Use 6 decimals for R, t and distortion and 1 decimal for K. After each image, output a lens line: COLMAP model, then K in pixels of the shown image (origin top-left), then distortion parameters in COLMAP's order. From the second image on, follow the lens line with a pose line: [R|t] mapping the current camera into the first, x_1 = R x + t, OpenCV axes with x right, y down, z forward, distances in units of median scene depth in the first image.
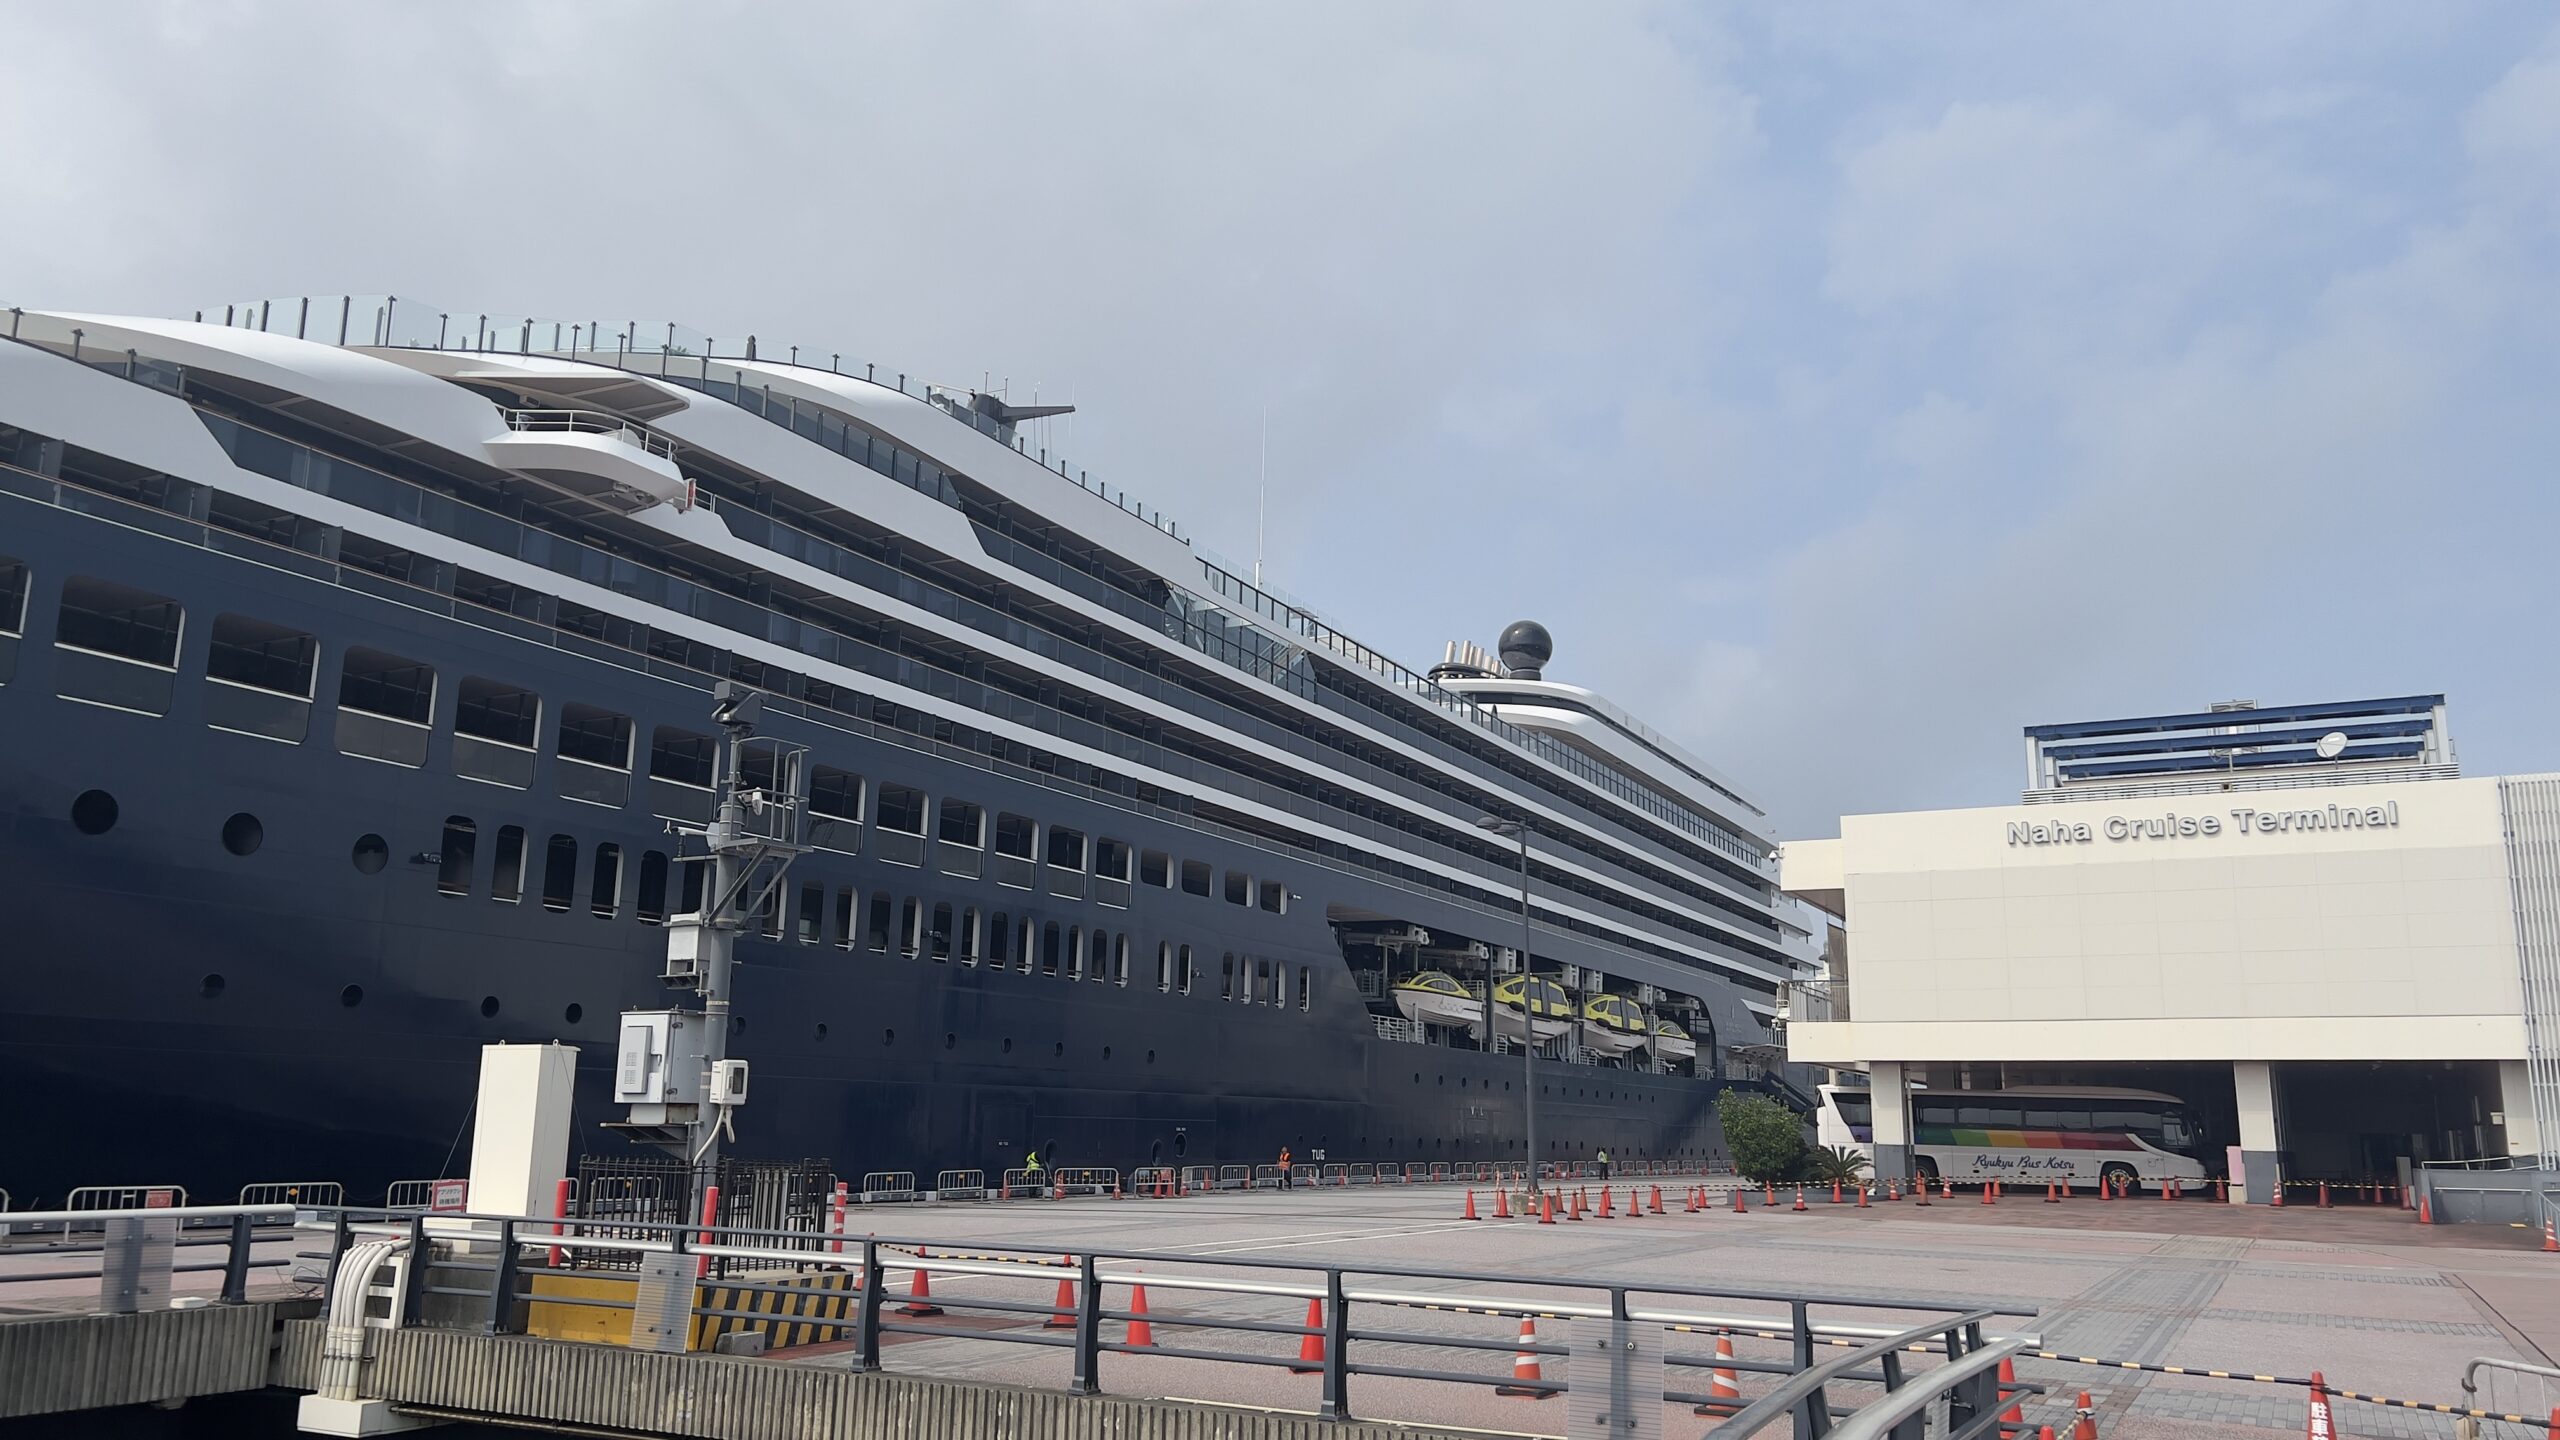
lens RADIAL K [[1942.5, 0, 1224.0], [0, 1942.5, 722.7], [0, 0, 1]] dist [-0.006215, -0.000910]
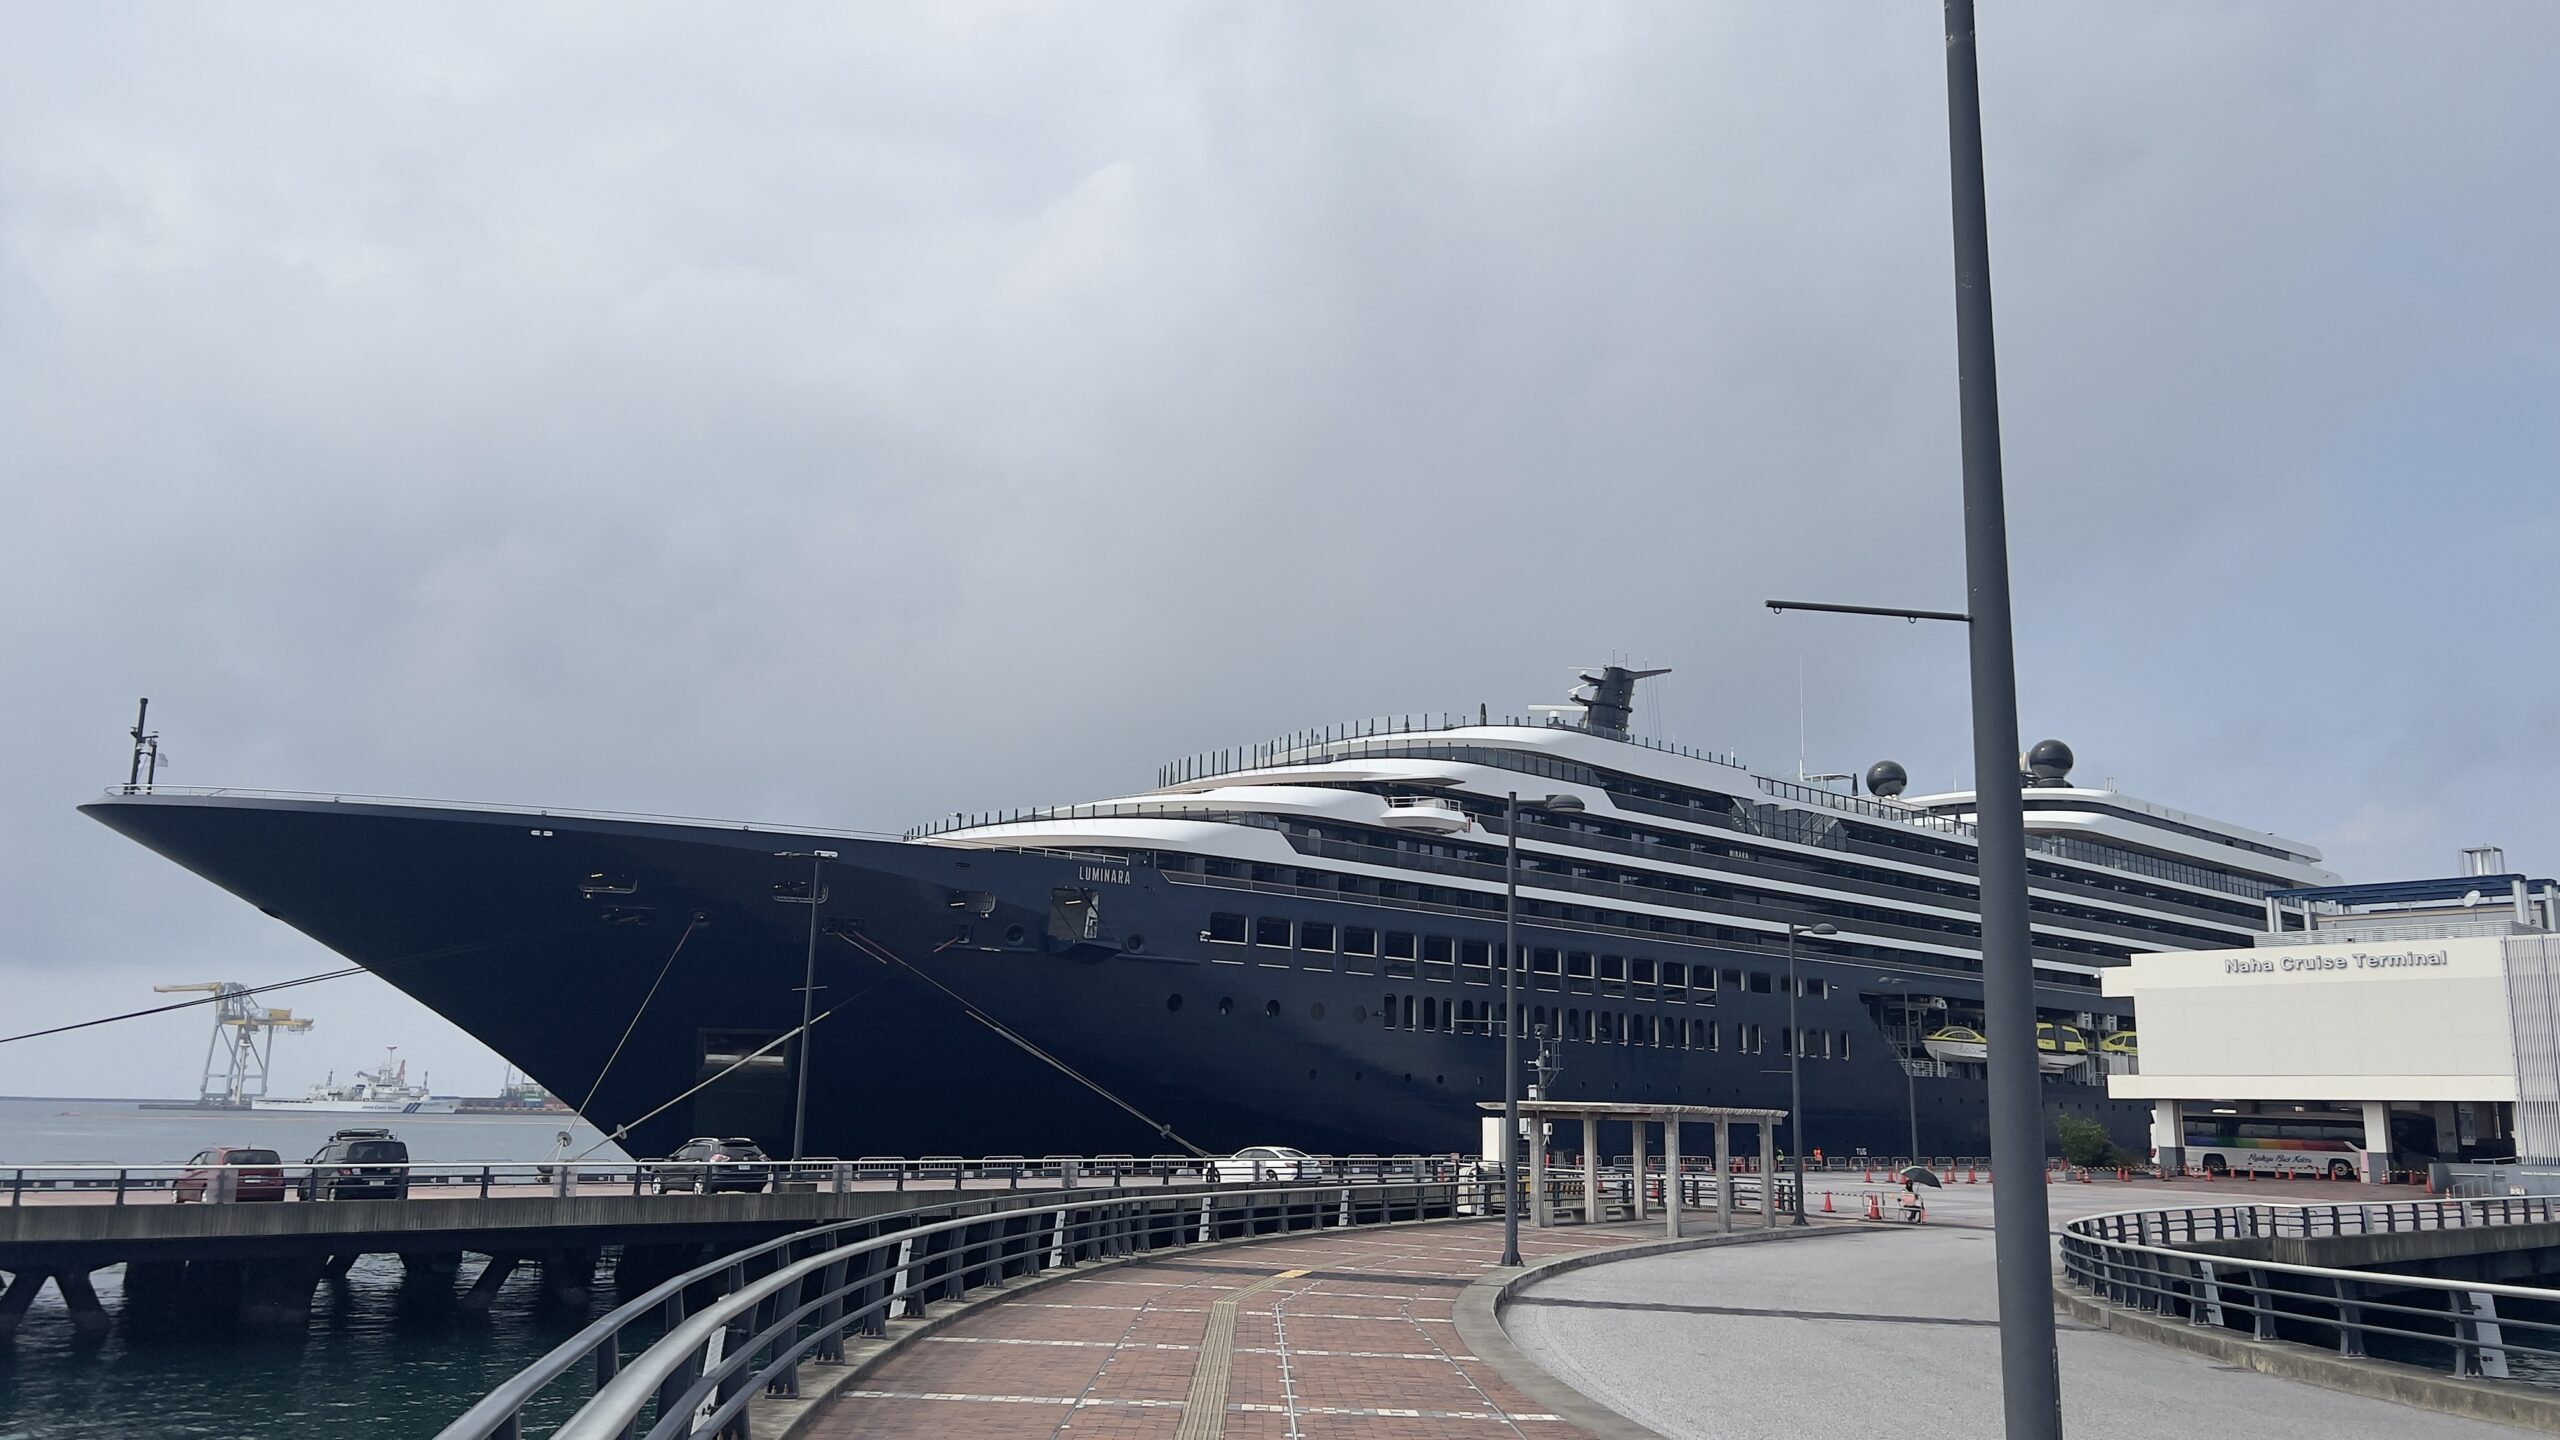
lens RADIAL K [[1942.5, 0, 1224.0], [0, 1942.5, 722.7], [0, 0, 1]] dist [-0.006215, -0.000910]
pose [[0.941801, -0.065140, -0.329800, 0.138316], [0.065368, 0.997807, -0.010411, -0.183206], [0.329755, -0.011753, 0.943993, -0.841061]]
